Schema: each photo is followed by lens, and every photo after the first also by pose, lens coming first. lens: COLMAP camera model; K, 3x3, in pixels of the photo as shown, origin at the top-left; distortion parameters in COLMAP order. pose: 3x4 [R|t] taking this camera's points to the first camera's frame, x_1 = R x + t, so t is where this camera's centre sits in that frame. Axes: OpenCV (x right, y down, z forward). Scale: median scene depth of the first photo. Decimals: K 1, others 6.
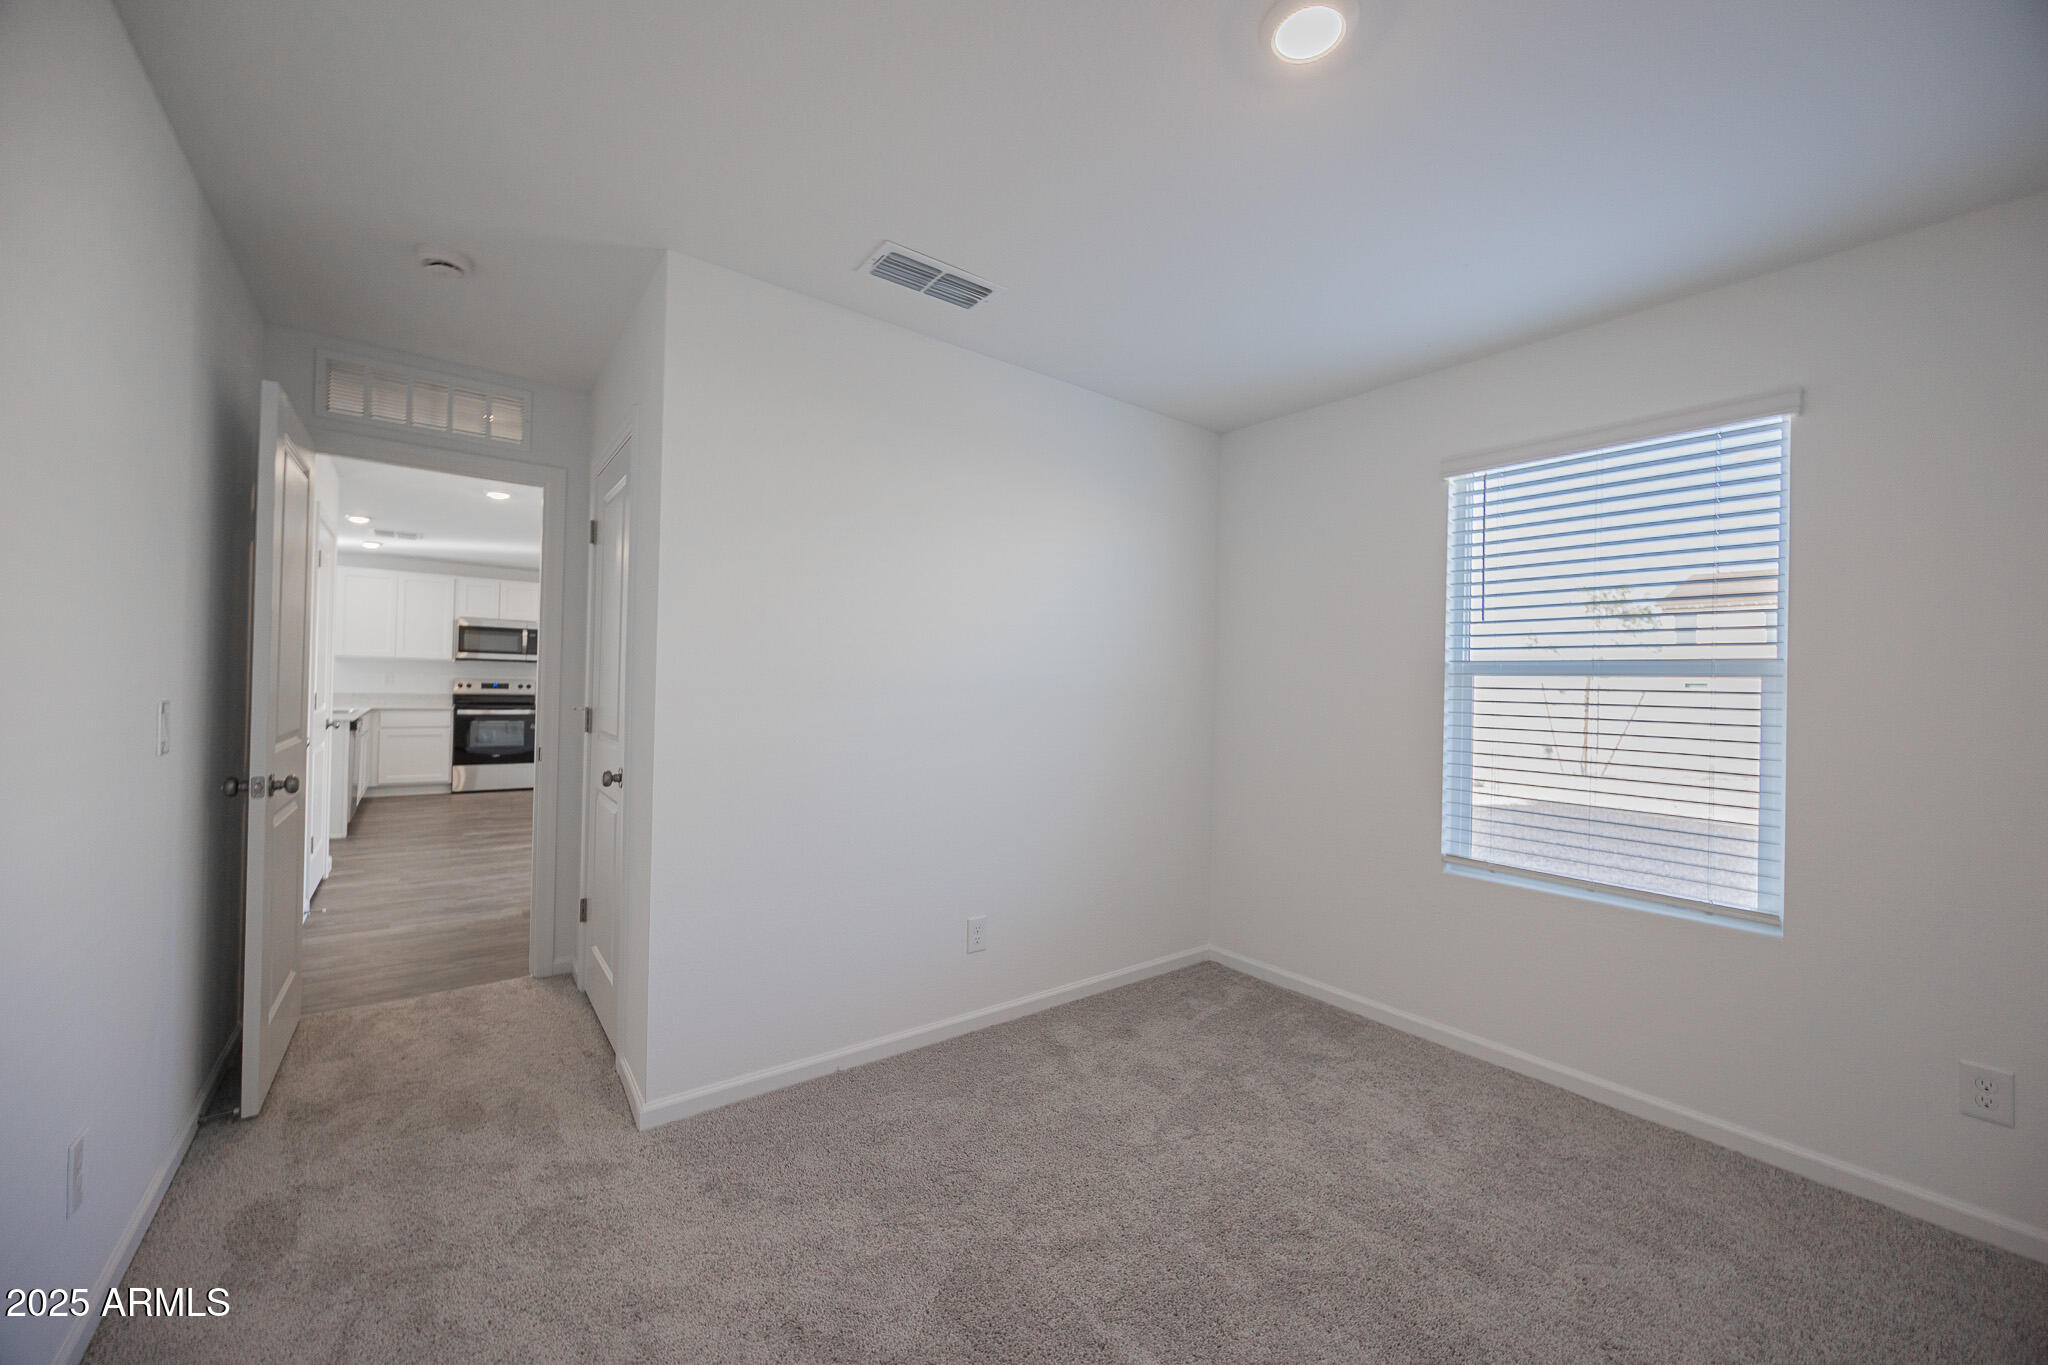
lens RADIAL K [[795.2, 0, 1034.4], [0, 795.2, 683.6], [0, 0, 1]] dist [-0.002862, -0.000853]
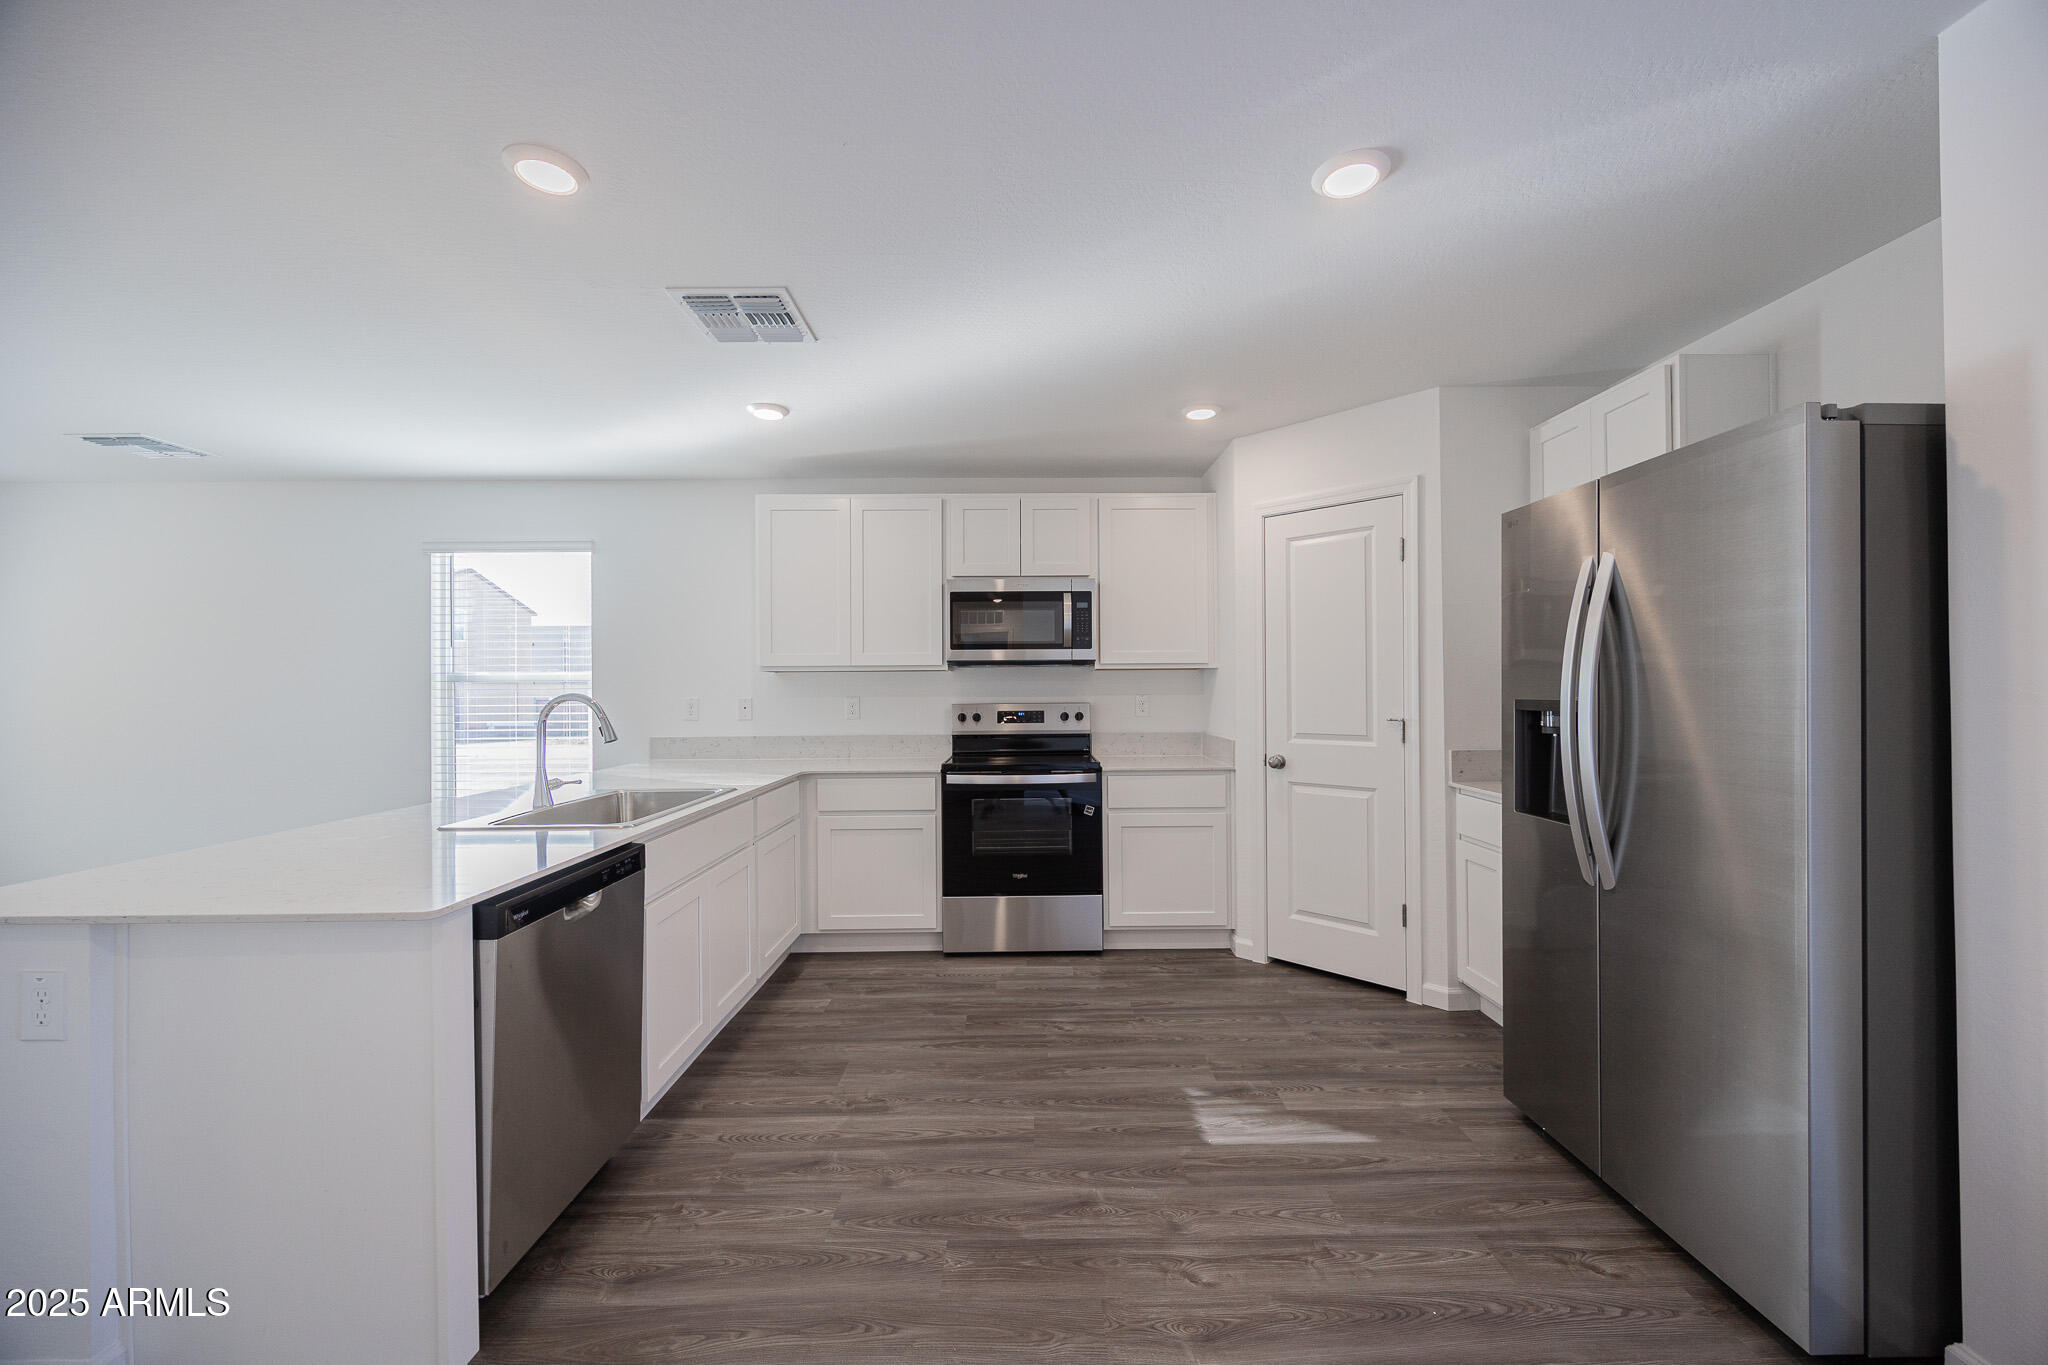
lens RADIAL K [[795.2, 0, 1018.9], [0, 795.2, 680.2], [0, 0, 1]] dist [-0.002862, -0.000853]
pose [[0.793706, -0.037392, -0.607152, -0.162196], [0.030847, 0.999299, -0.021217, -0.003820], [0.607519, -0.001889, 0.794303, 0.259127]]
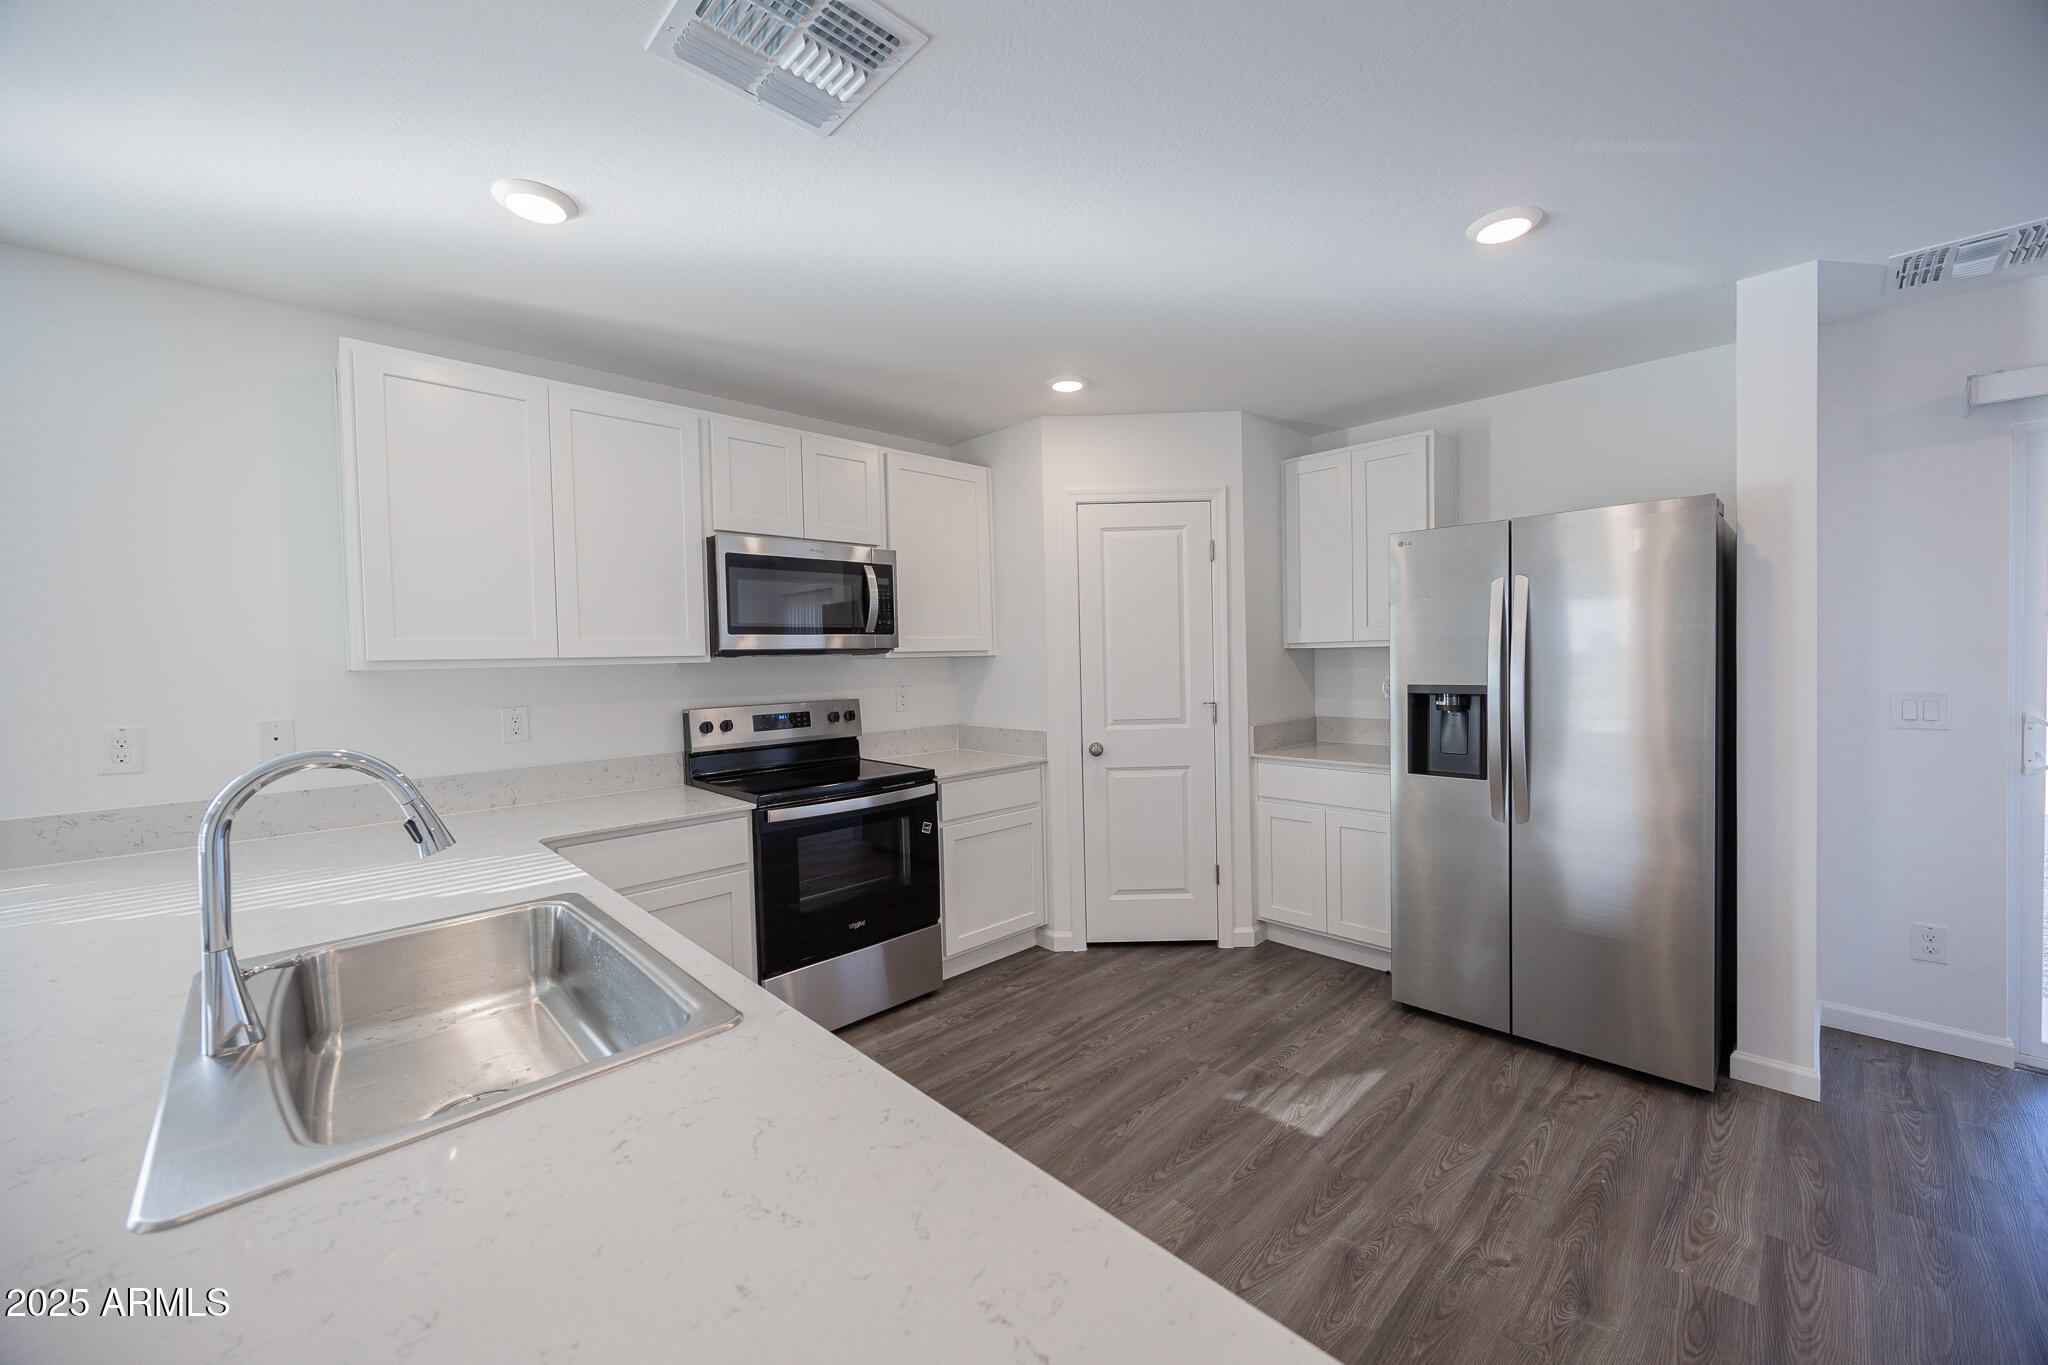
lens RADIAL K [[795.2, 0, 1030.8], [0, 795.2, 678.1], [0, 0, 1]] dist [-0.002862, -0.000853]
pose [[0.990666, -0.052547, 0.125773, -0.257787], [0.047961, 0.998079, 0.039218, -0.011139], [-0.127592, -0.032820, 0.991284, 0.259912]]
